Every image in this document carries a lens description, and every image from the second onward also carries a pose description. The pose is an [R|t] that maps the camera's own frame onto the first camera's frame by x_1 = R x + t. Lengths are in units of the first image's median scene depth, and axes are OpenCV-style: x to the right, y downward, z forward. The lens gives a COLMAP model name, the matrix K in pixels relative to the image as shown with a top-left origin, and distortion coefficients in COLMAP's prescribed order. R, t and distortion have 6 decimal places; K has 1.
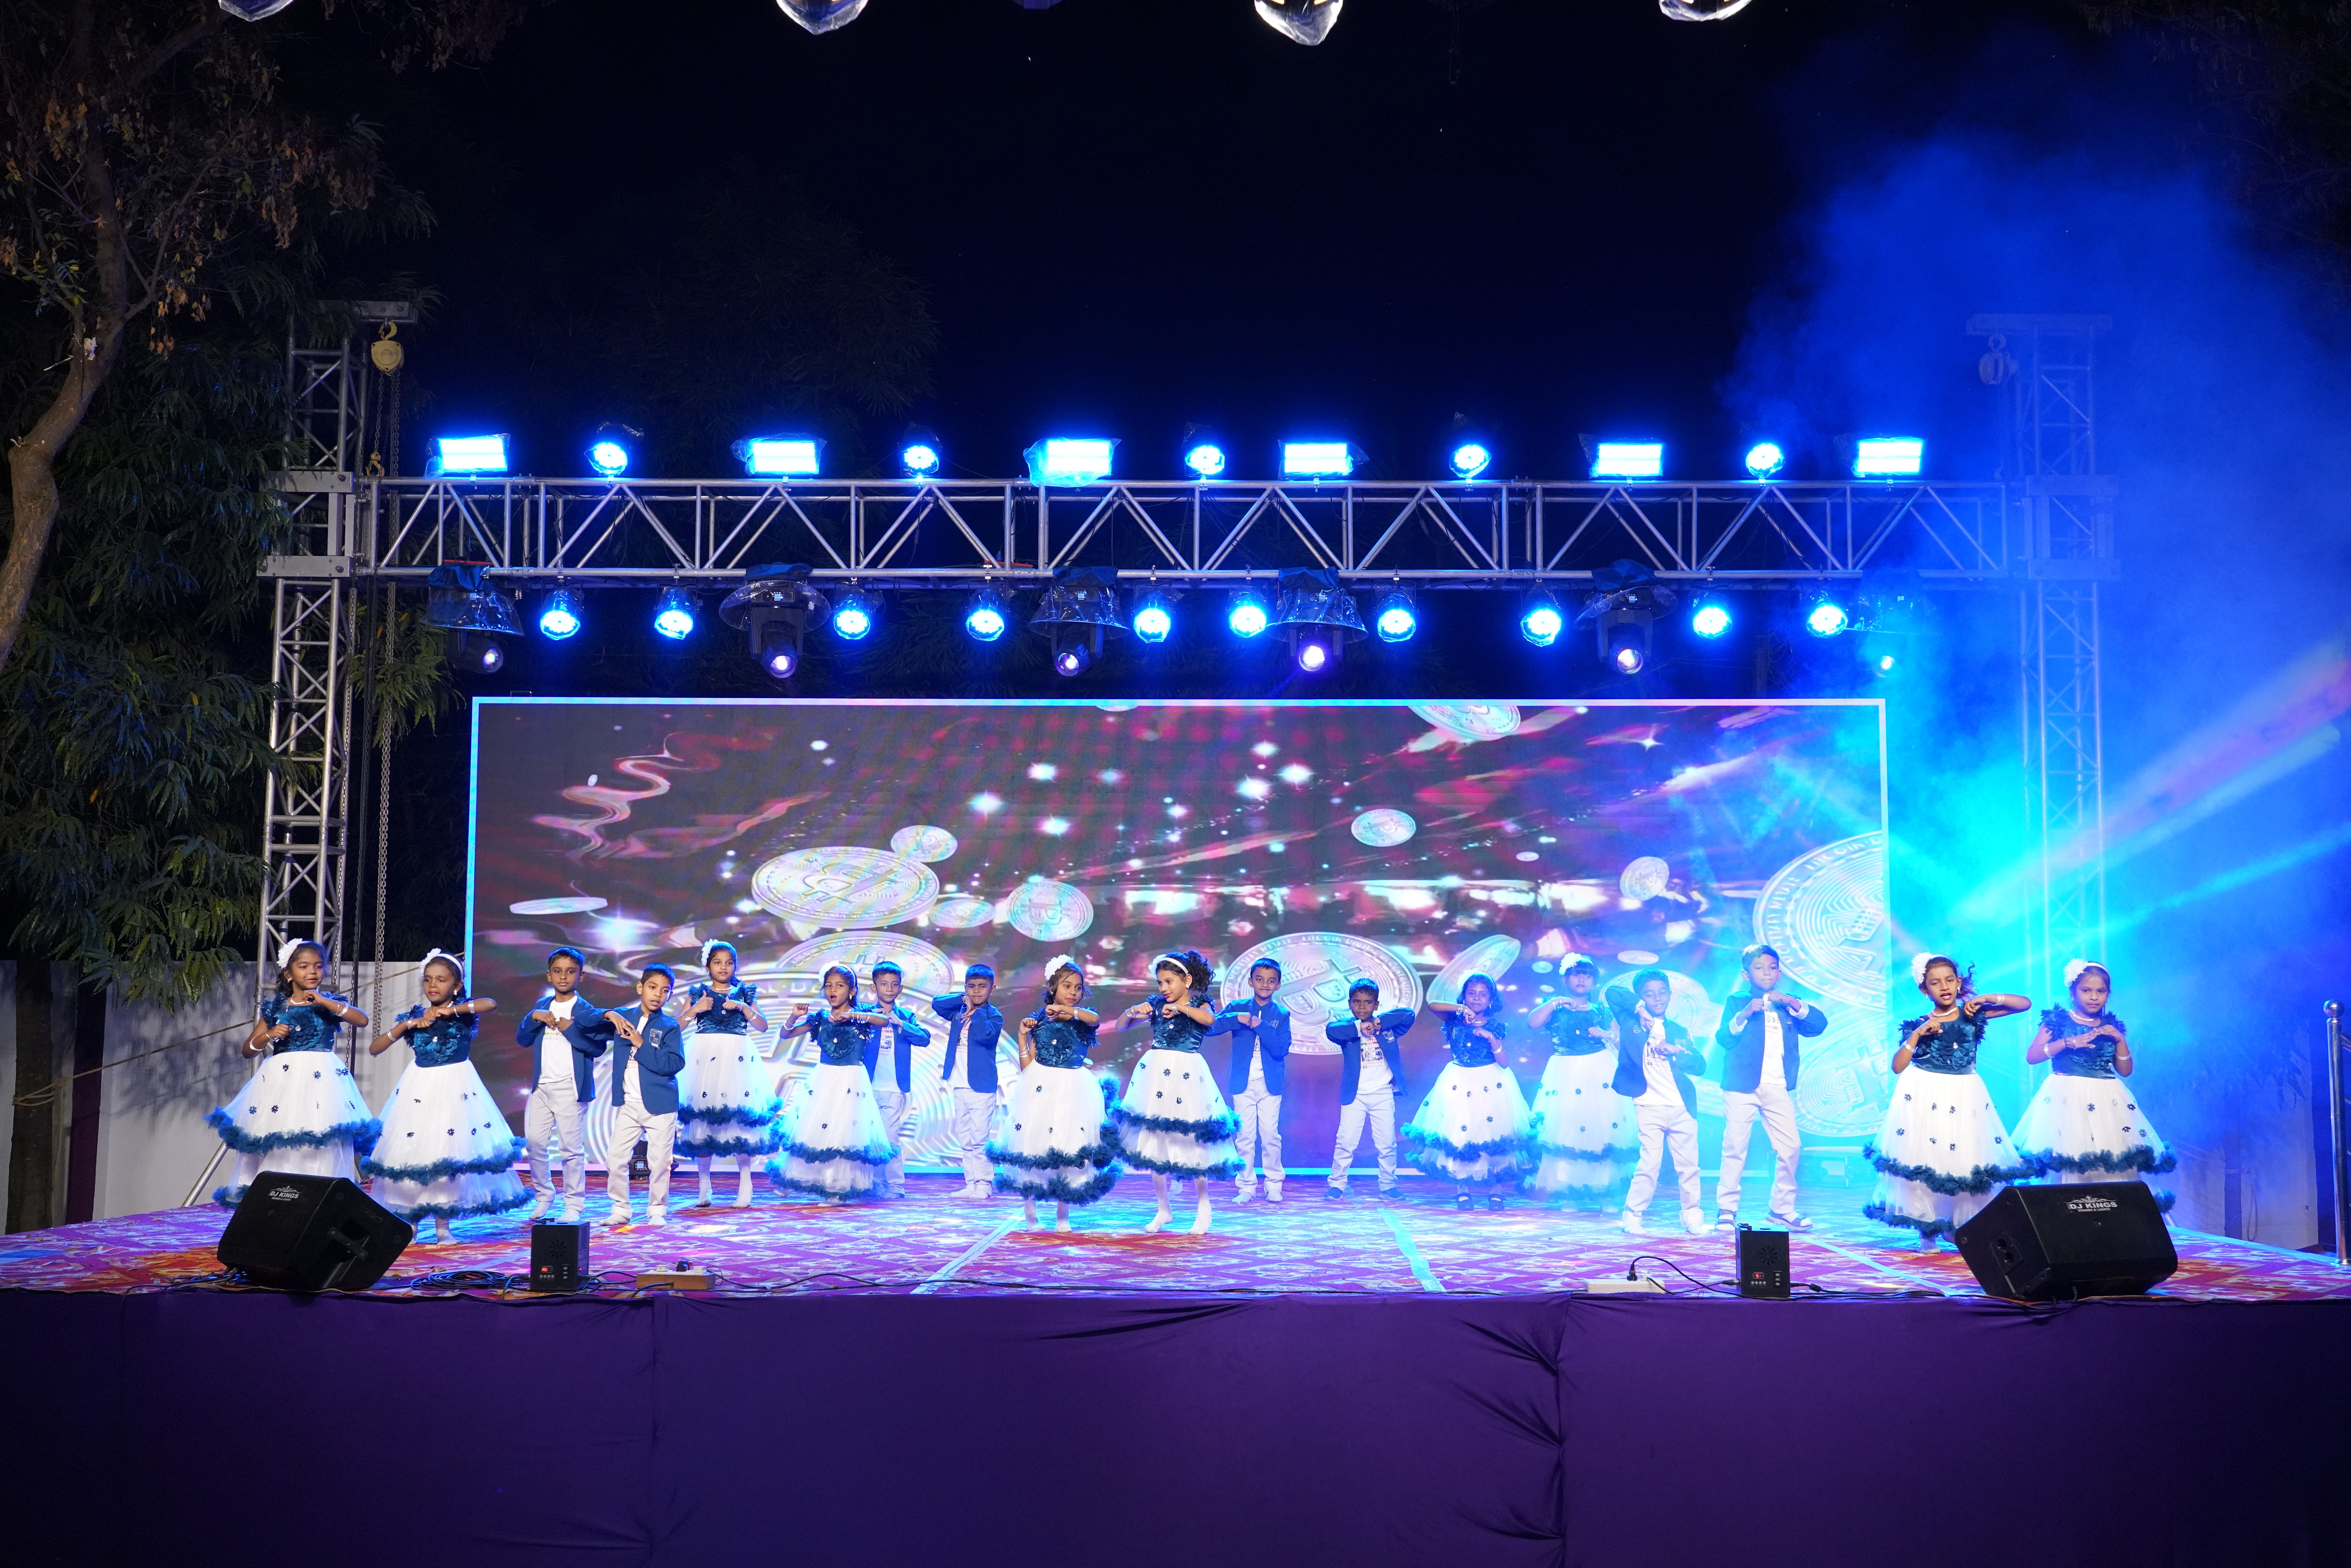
lens RADIAL K [[2509.0, 0, 1183.8], [0, 2509.0, 814.6], [0, 0, 1]] dist [0.044858, -0.019526]
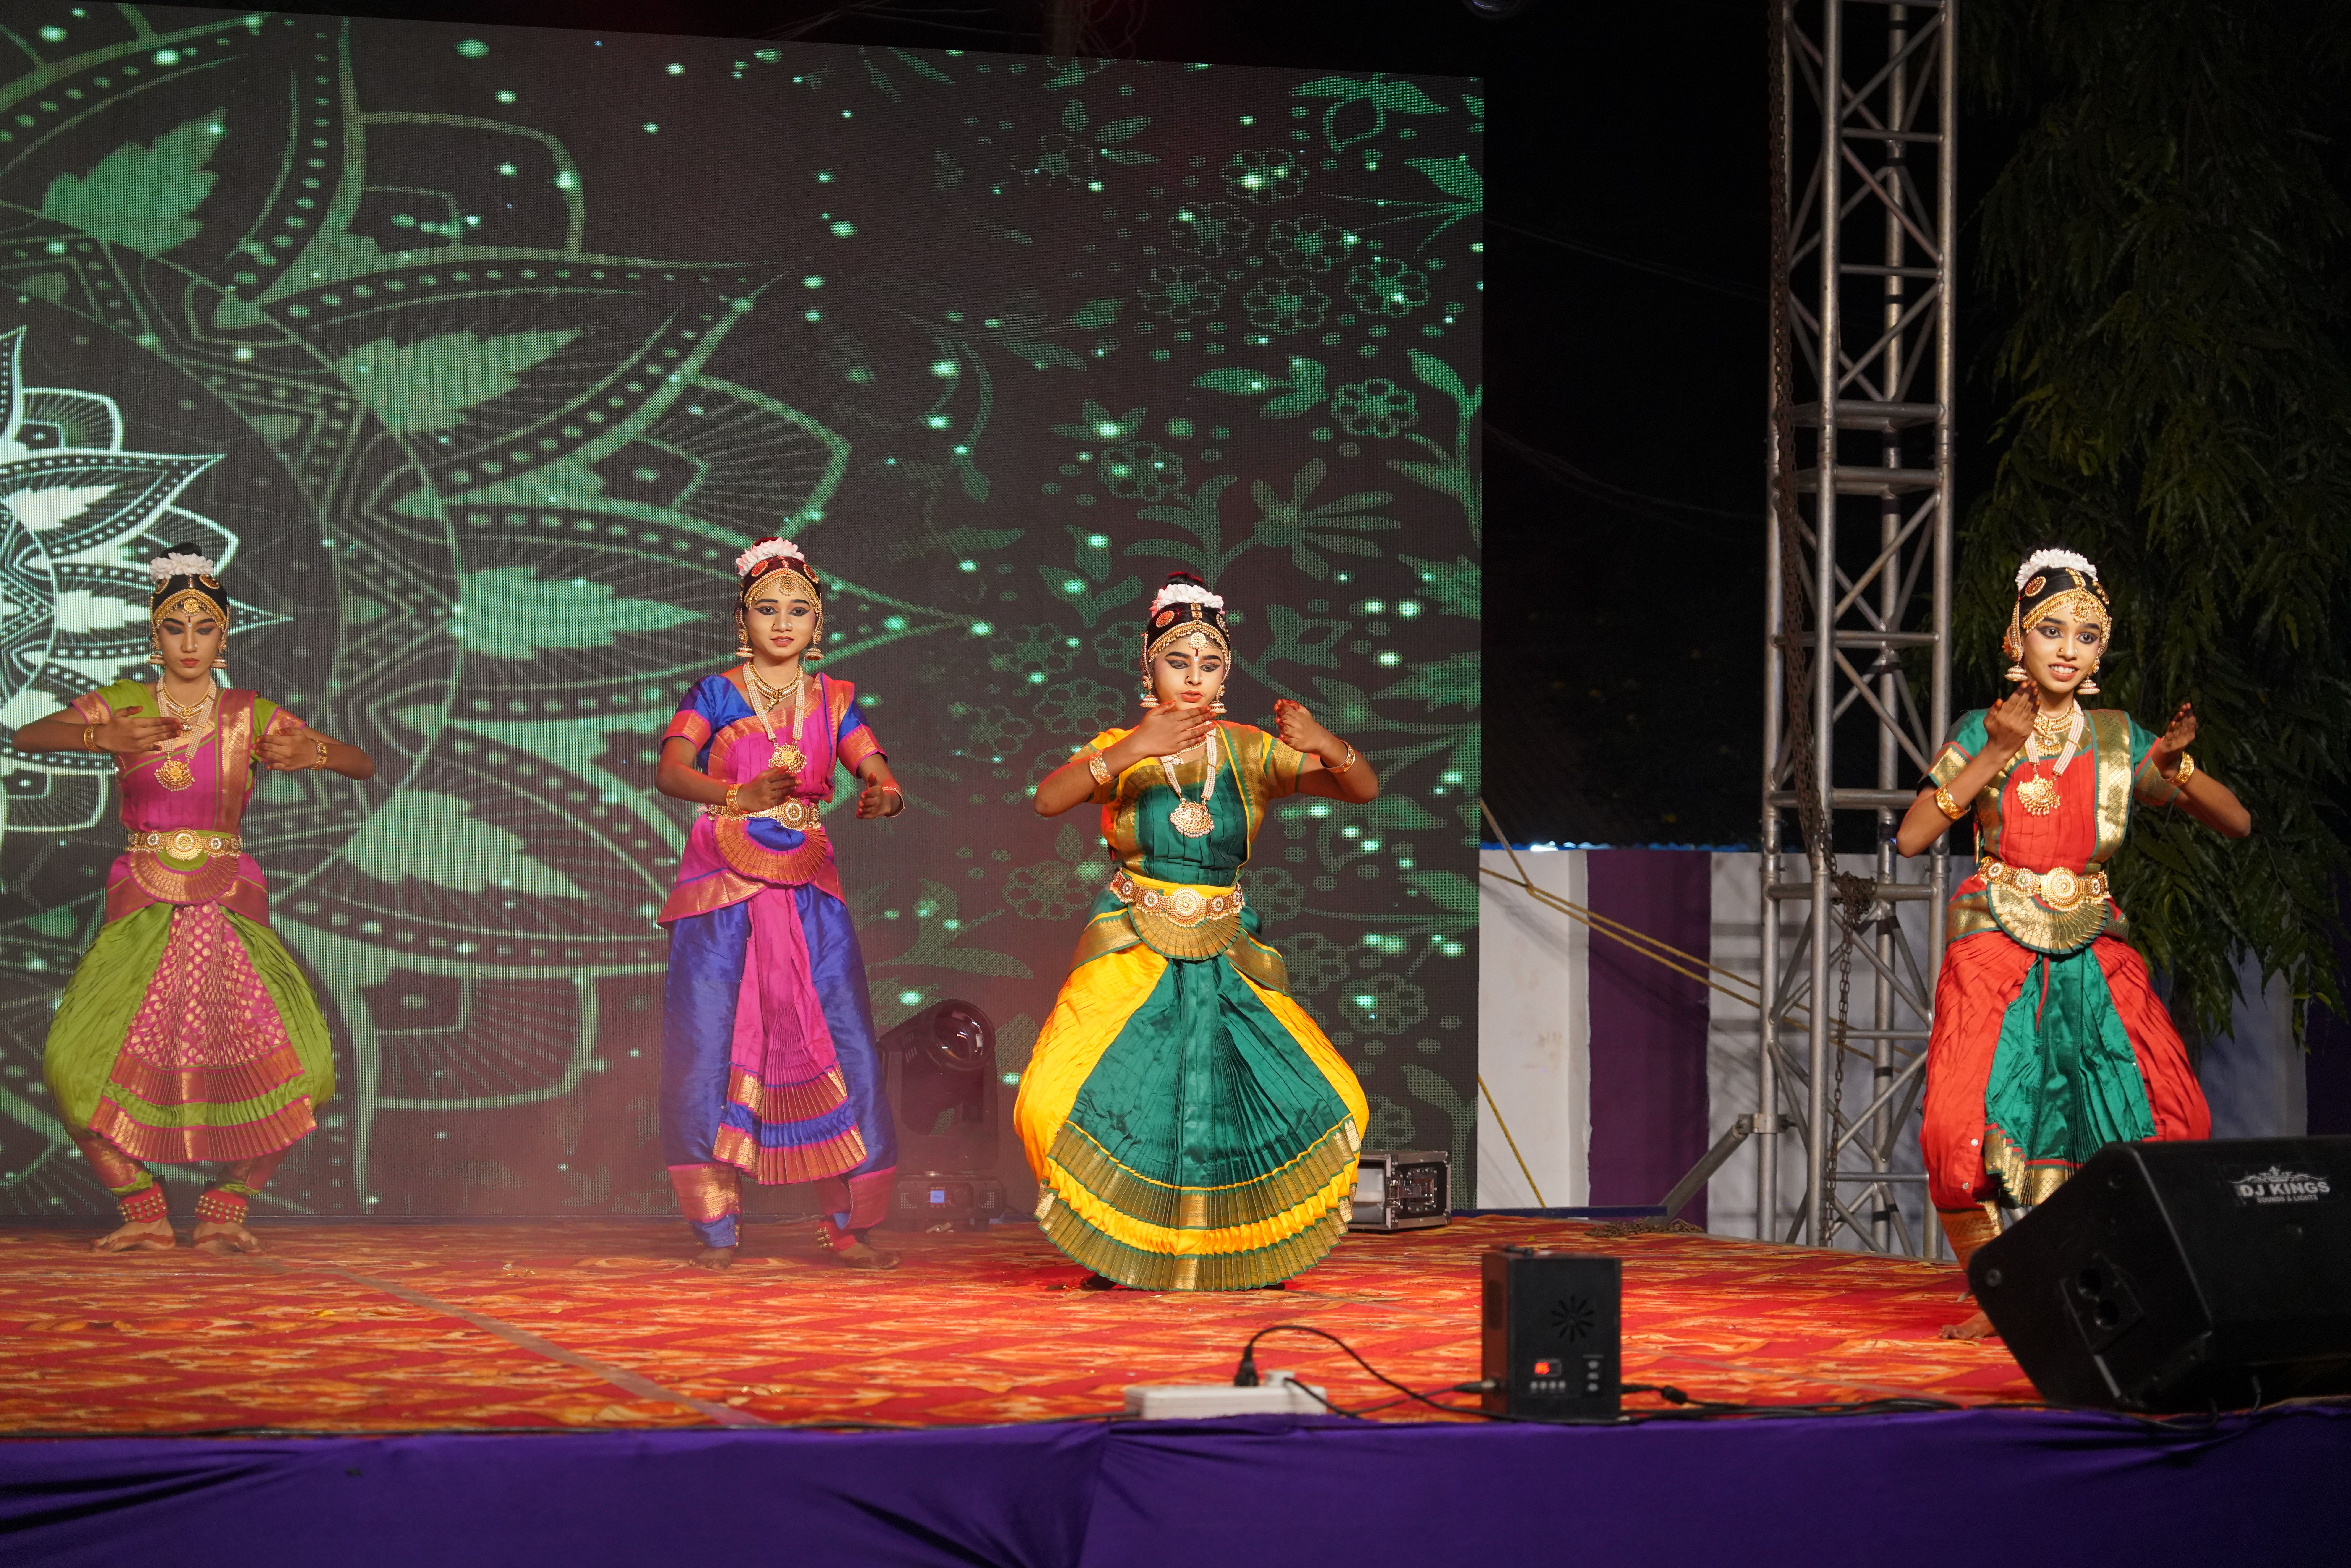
lens RADIAL K [[5991.4, 0, 1298.4], [0, 5991.4, 784.1], [0, 0, 1]] dist [0.128241, 0.407767]
pose [[0.947231, 0.016243, 0.320141, -0.118705], [-0.033001, 0.998350, 0.046992, 0.043609], [-0.318849, -0.055077, 0.946204, 0.098491]]
